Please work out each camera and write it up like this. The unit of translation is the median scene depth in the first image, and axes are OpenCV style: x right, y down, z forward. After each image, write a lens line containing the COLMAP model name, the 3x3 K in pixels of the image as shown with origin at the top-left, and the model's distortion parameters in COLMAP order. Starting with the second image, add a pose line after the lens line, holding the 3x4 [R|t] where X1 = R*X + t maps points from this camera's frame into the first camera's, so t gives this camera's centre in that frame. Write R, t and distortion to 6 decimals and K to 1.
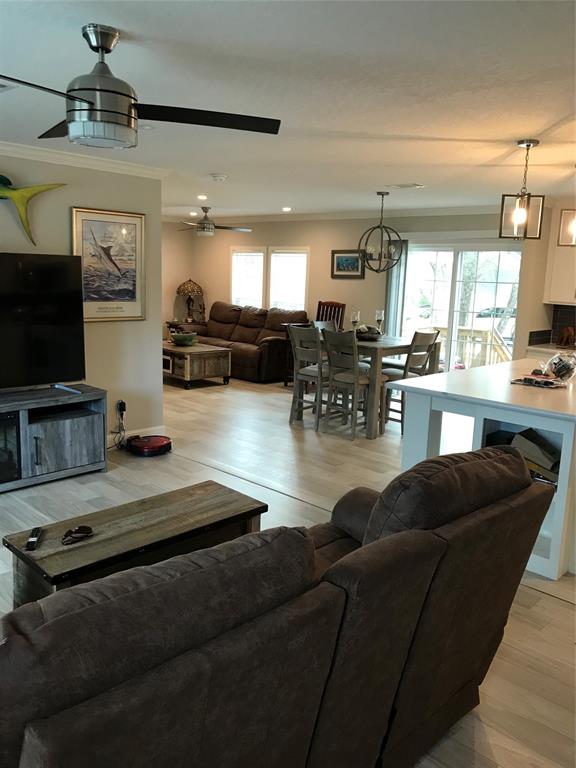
lens RADIAL K [[638.2, 0, 292.9], [0, 638.2, 380.8], [0, 0, 1]] dist [0.017676, 0.000435]
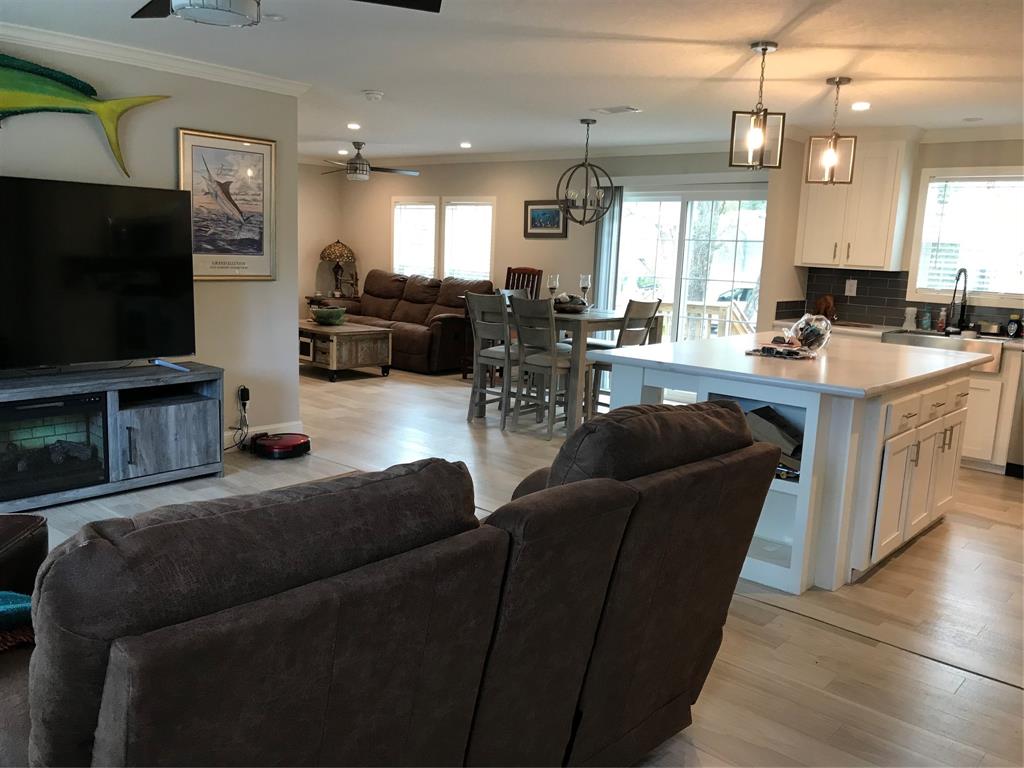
lens RADIAL K [[850.9, 0, 513.2], [0, 850.9, 383.6], [0, 0, 1]] dist [0.017676, 0.000435]
pose [[0.999211, -0.000264, 0.039712, 0.010388], [0.000565, 0.999971, -0.007578, 0.034176], [-0.039709, 0.007594, 0.999182, -0.022904]]
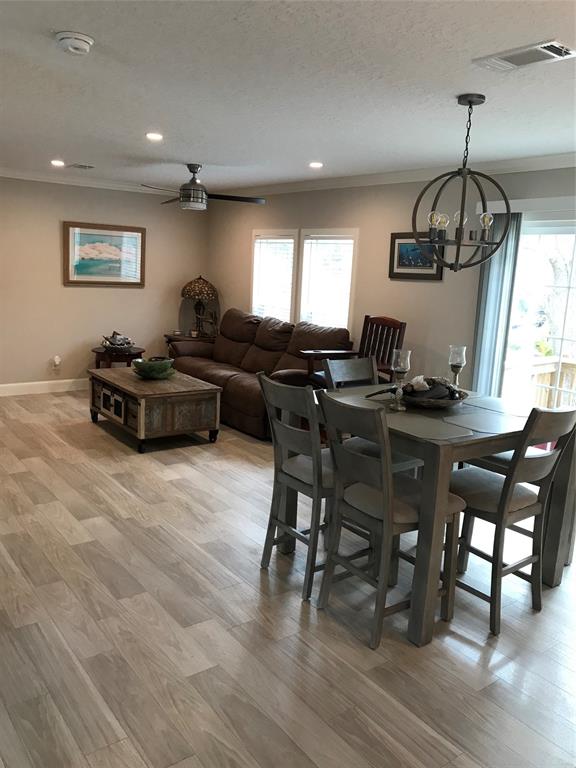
lens RADIAL K [[638.2, 0, 283.9], [0, 638.2, 373.6], [0, 0, 1]] dist [0.017676, 0.000435]
pose [[0.985580, 0.042061, -0.163898, 0.102197], [-0.043062, 0.999069, -0.002556, -0.098007], [0.163638, 0.009577, 0.986474, 0.583088]]
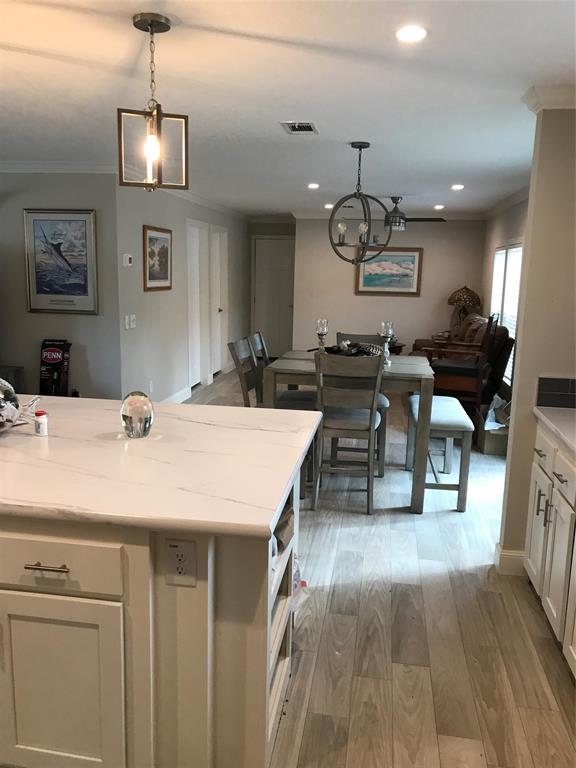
lens RADIAL K [[638.2, 0, 283.7], [0, 638.2, 386.1], [0, 0, 1]] dist [0.017676, 0.000435]
pose [[0.568443, 0.124903, -0.813186, 0.748017], [-0.144211, 0.988233, 0.050982, -0.074499], [0.809985, 0.088290, 0.579767, 0.636448]]
